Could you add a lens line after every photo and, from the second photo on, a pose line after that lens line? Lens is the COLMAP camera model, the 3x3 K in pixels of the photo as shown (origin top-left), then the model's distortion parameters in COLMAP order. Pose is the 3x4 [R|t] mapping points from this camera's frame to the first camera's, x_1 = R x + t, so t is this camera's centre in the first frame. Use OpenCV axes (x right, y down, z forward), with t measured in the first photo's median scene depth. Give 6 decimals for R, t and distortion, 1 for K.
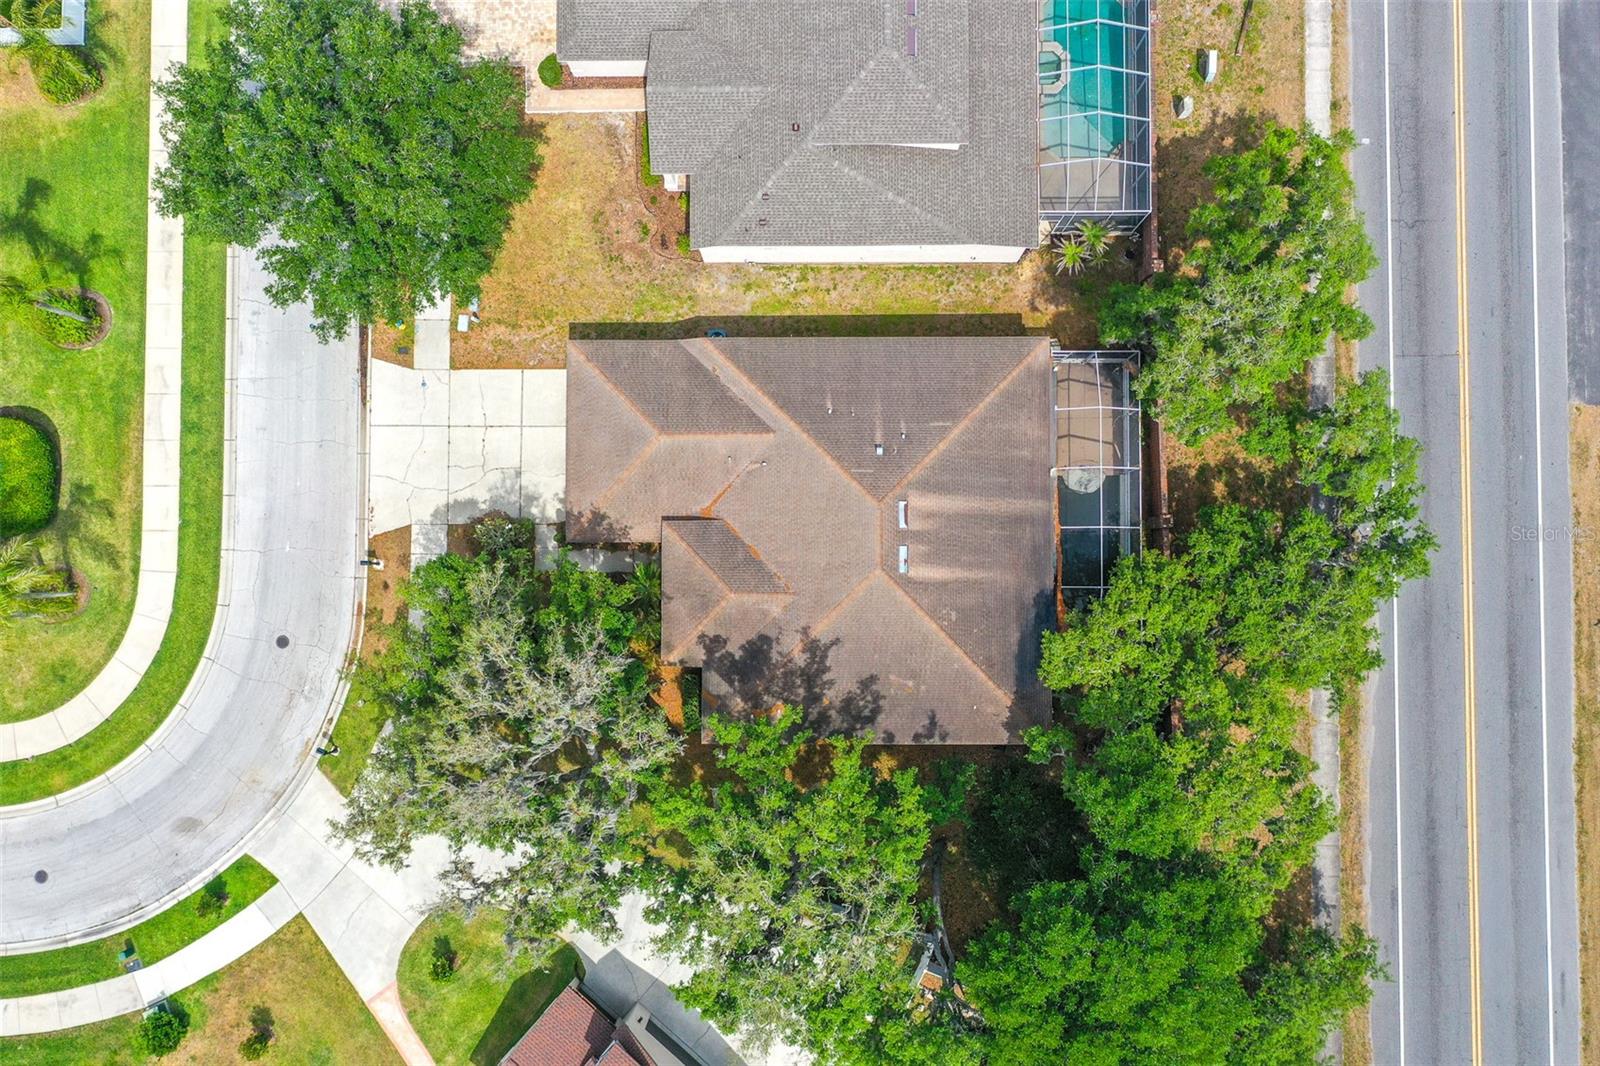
lens RADIAL K [[1266.0, 0, 800.0], [0, 1266.0, 533.0], [0, 0, 1]] dist [0.005293, -0.001970]
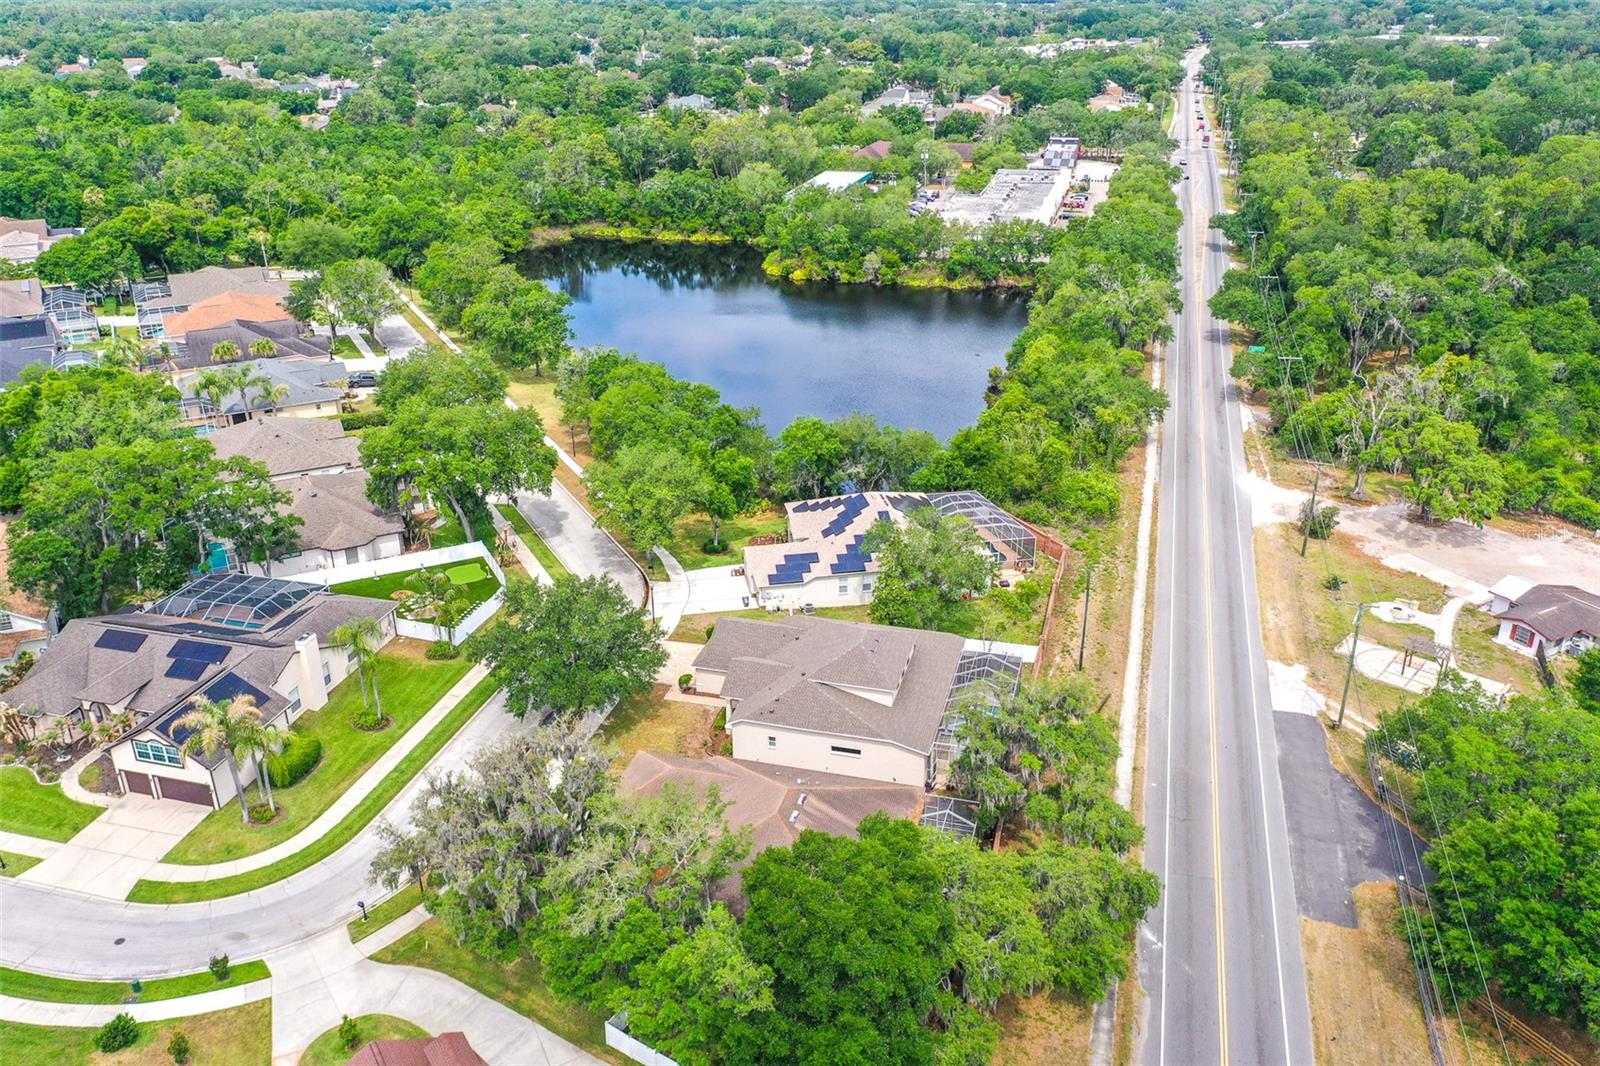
lens RADIAL K [[1266.0, 0, 800.0], [0, 1266.0, 533.0], [0, 0, 1]] dist [0.005293, -0.001970]
pose [[0.962960, 0.118480, -0.242219, 0.371314], [-0.269643, 0.422112, -0.865514, 1.062908], [-0.000303, 0.898768, 0.438425, 0.023318]]
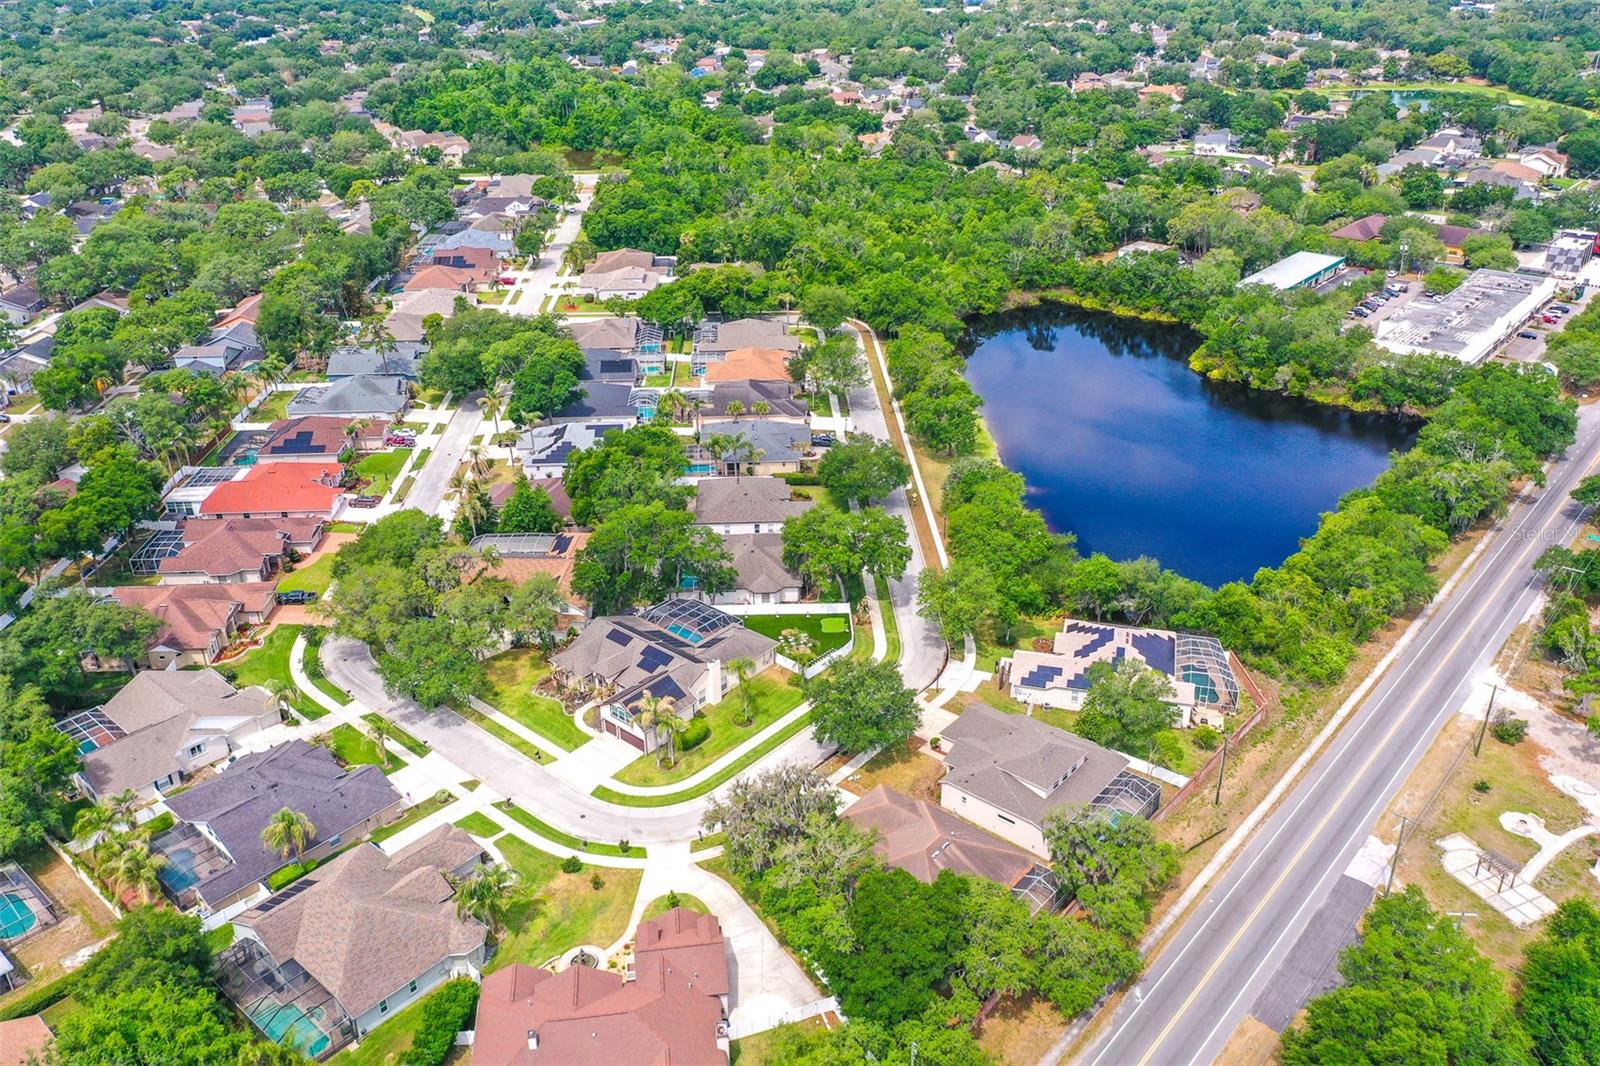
lens RADIAL K [[1266.0, 0, 800.0], [0, 1266.0, 533.0], [0, 0, 1]] dist [0.005293, -0.001970]
pose [[0.756111, 0.298129, -0.582594, 1.031033], [-0.654160, 0.370486, -0.659405, 1.448290], [0.019256, 0.879693, 0.475153, -0.685302]]
